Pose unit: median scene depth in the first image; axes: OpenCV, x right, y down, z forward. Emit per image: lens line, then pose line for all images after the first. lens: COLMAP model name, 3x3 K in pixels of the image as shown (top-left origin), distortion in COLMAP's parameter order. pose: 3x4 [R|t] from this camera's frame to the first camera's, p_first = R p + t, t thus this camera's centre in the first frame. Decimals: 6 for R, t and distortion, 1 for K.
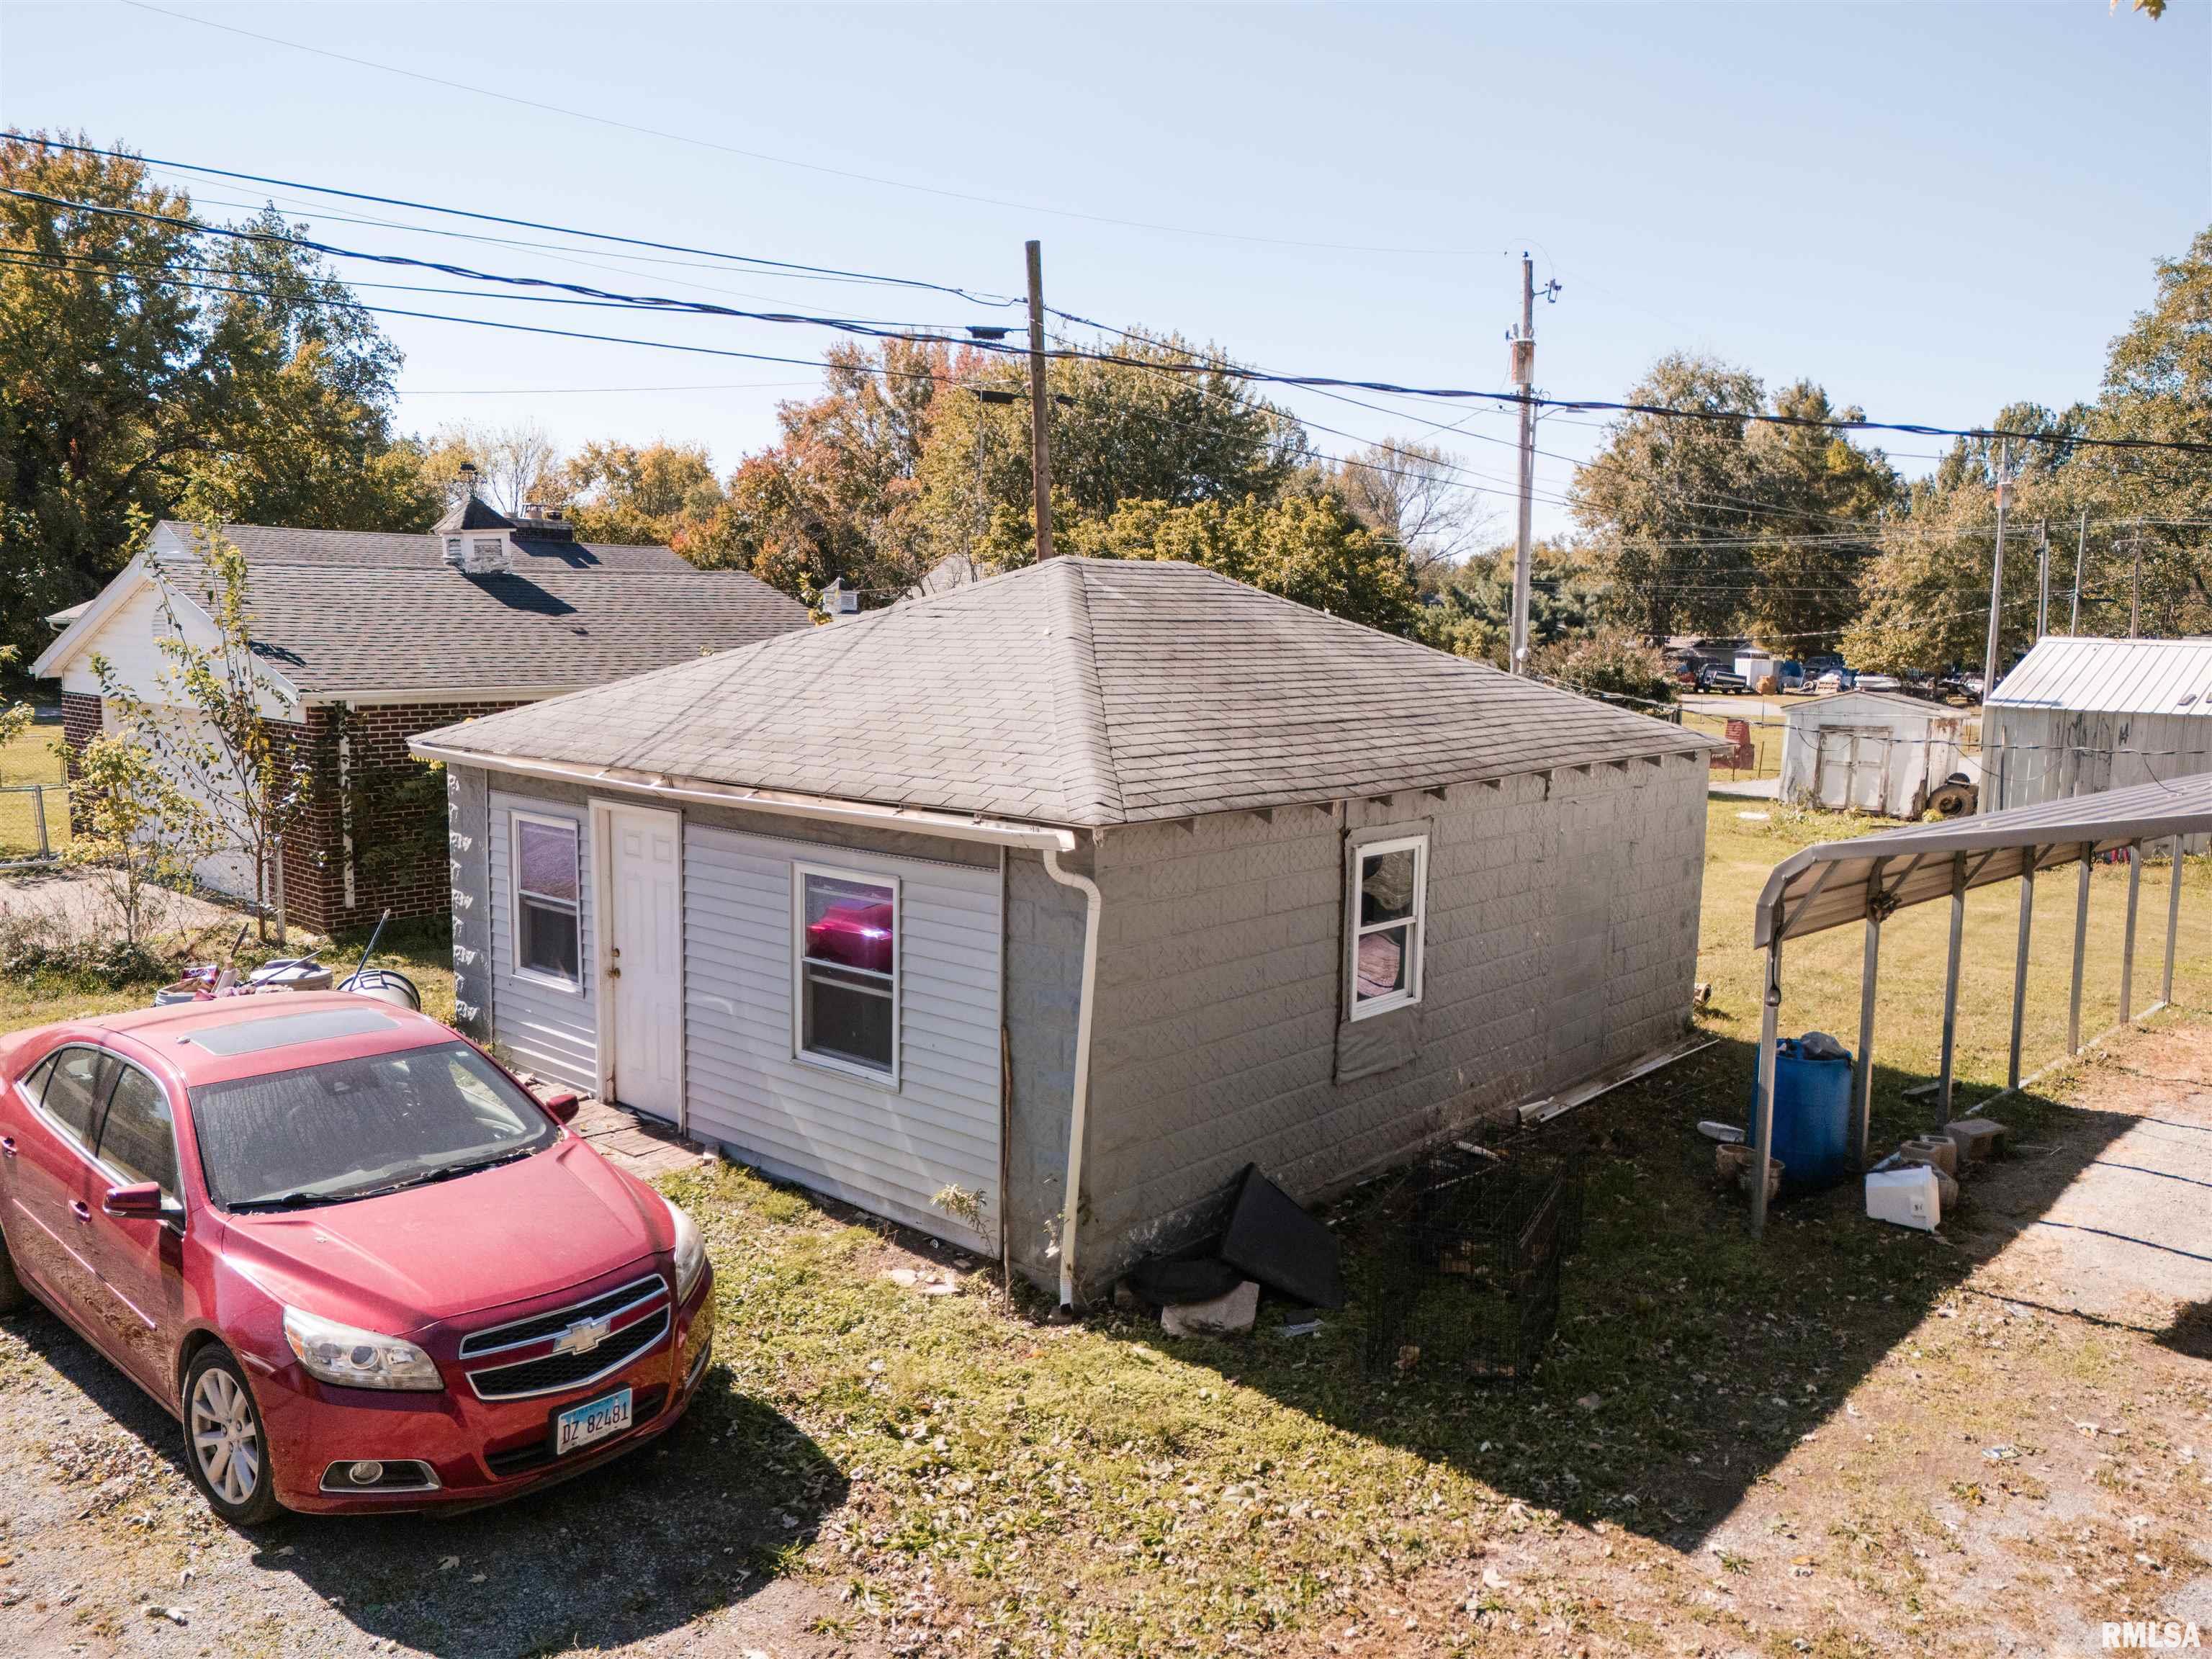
lens RADIAL K [[1592.0, 0, 1162.3], [0, 1592.0, 813.4], [0, 0, 1]] dist [0.060363, -0.052930]
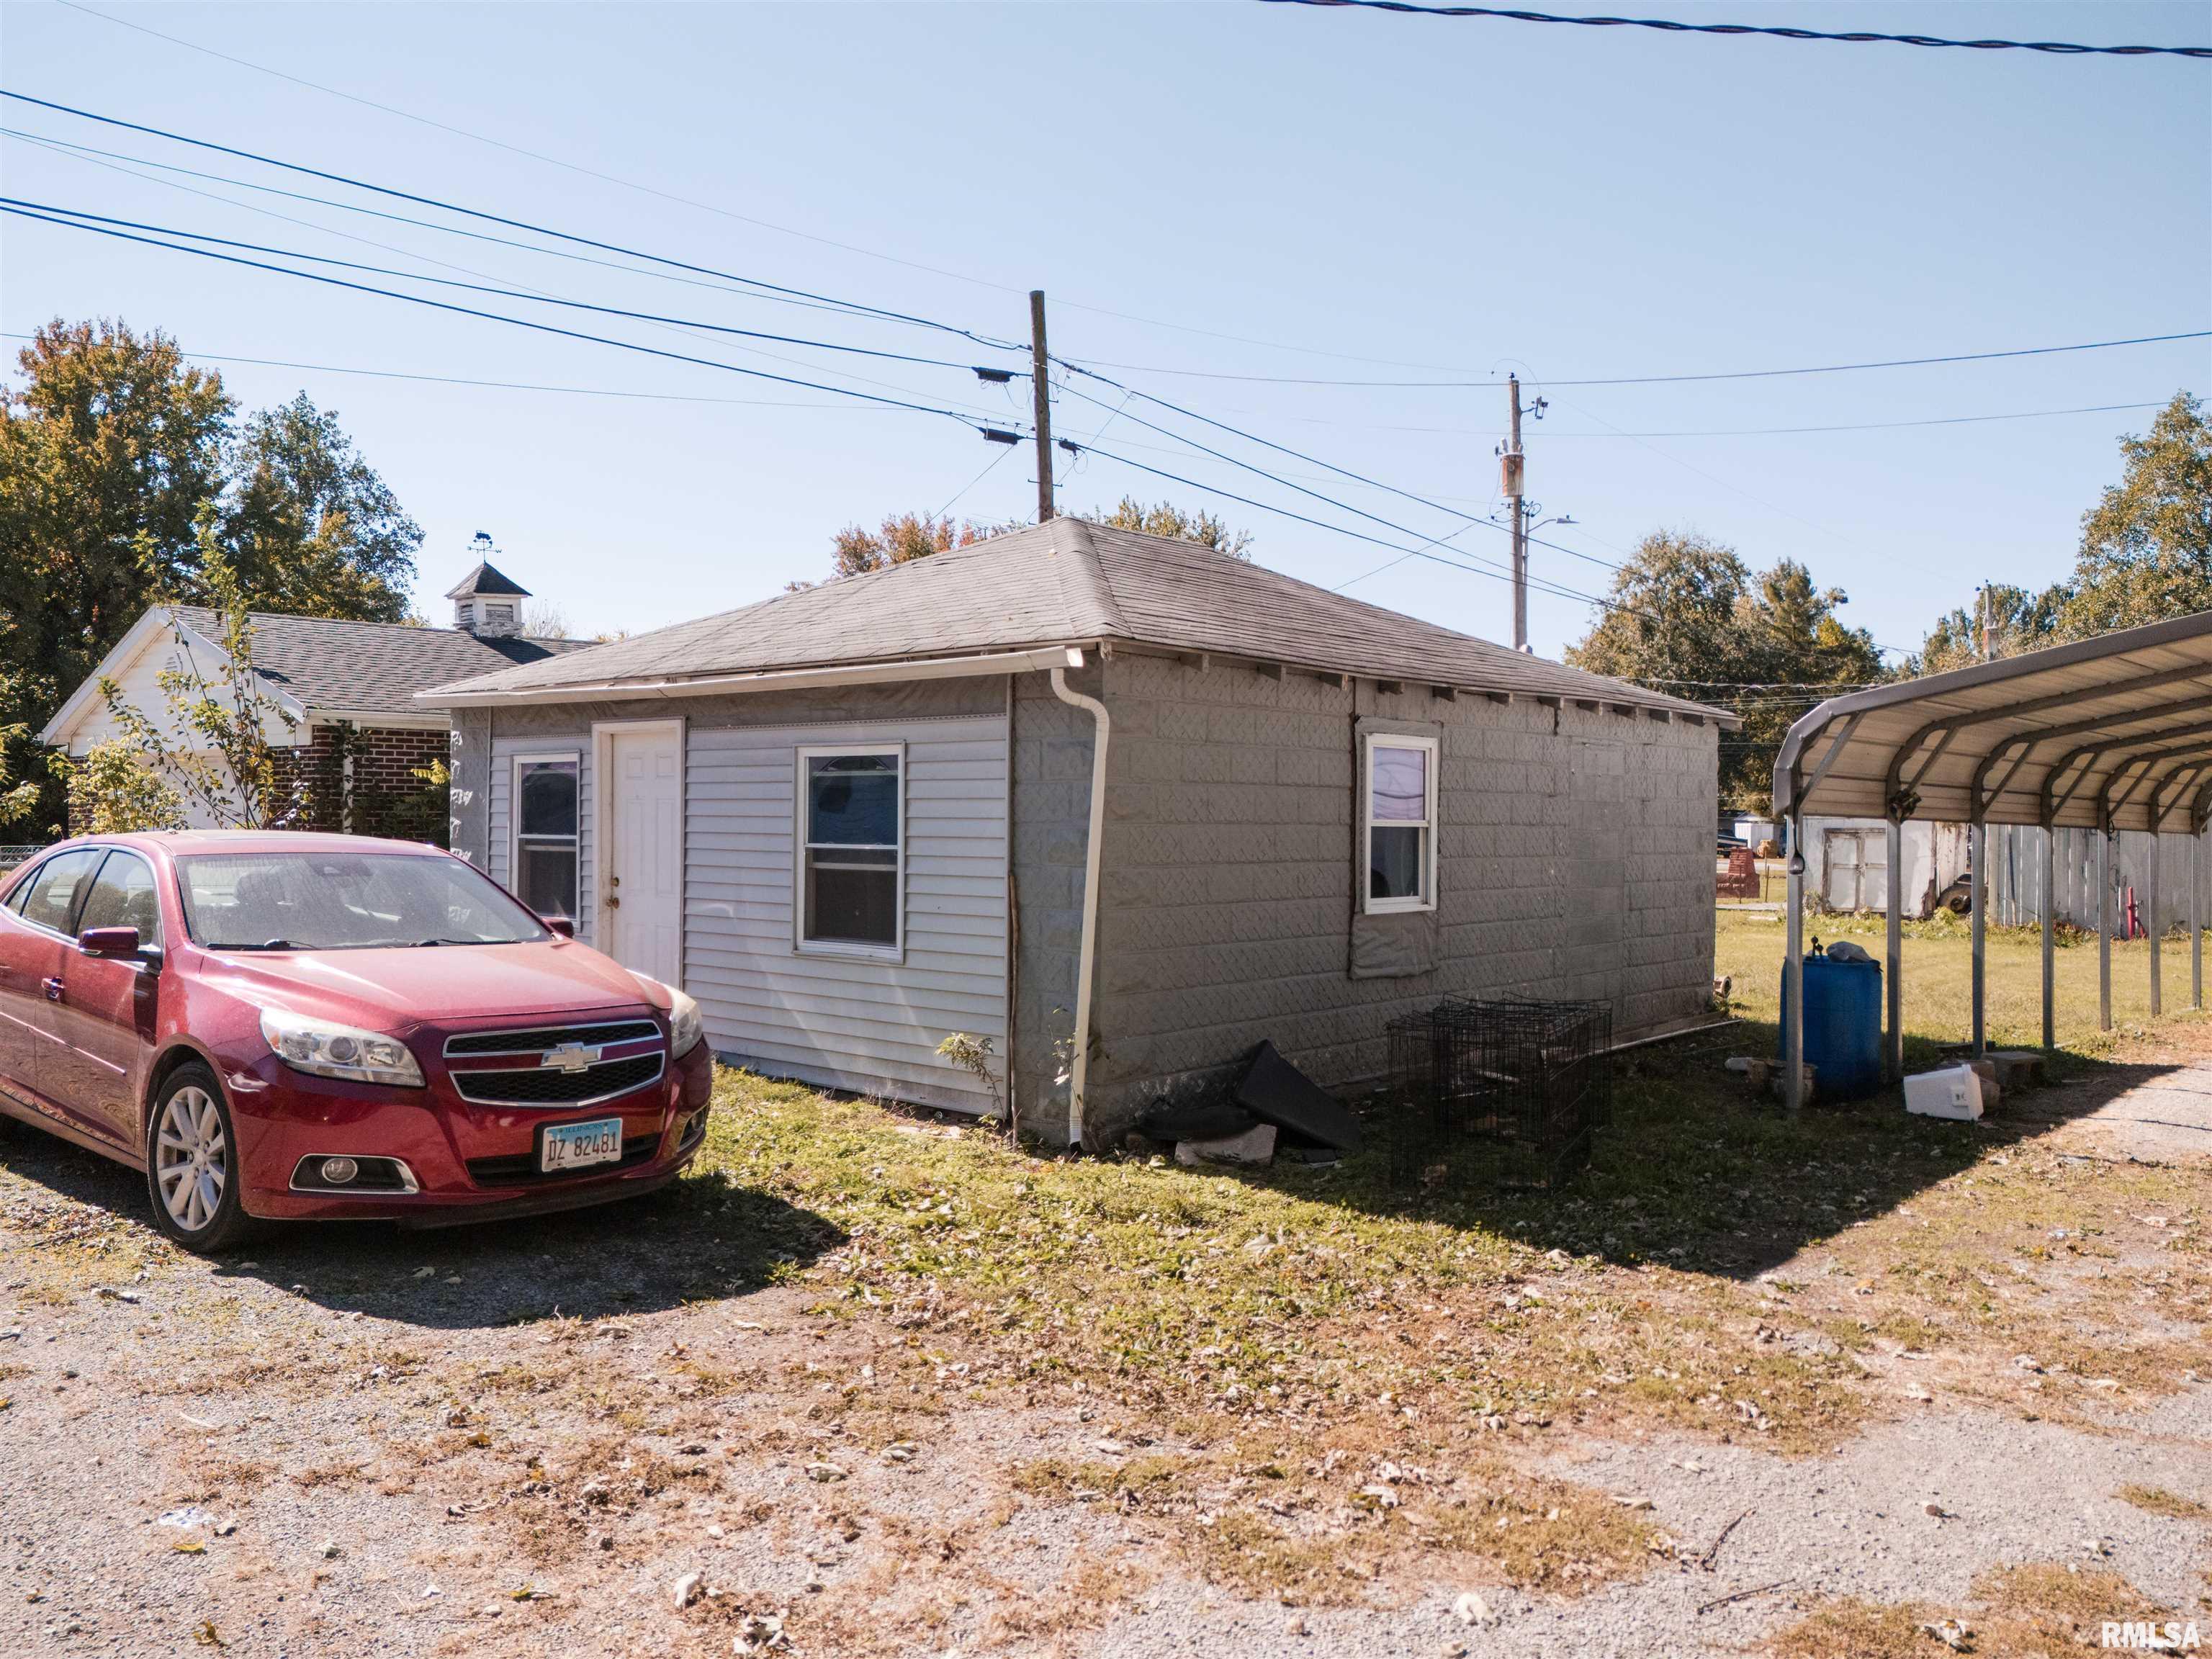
lens RADIAL K [[1592.0, 0, 1162.3], [0, 1592.0, 813.4], [0, 0, 1]] dist [0.060363, -0.052930]
pose [[0.999941, -0.010846, -0.001078, -0.004376], [0.010640, 0.992807, -0.119252, 0.188280], [0.002364, 0.119233, 0.992863, 0.022975]]
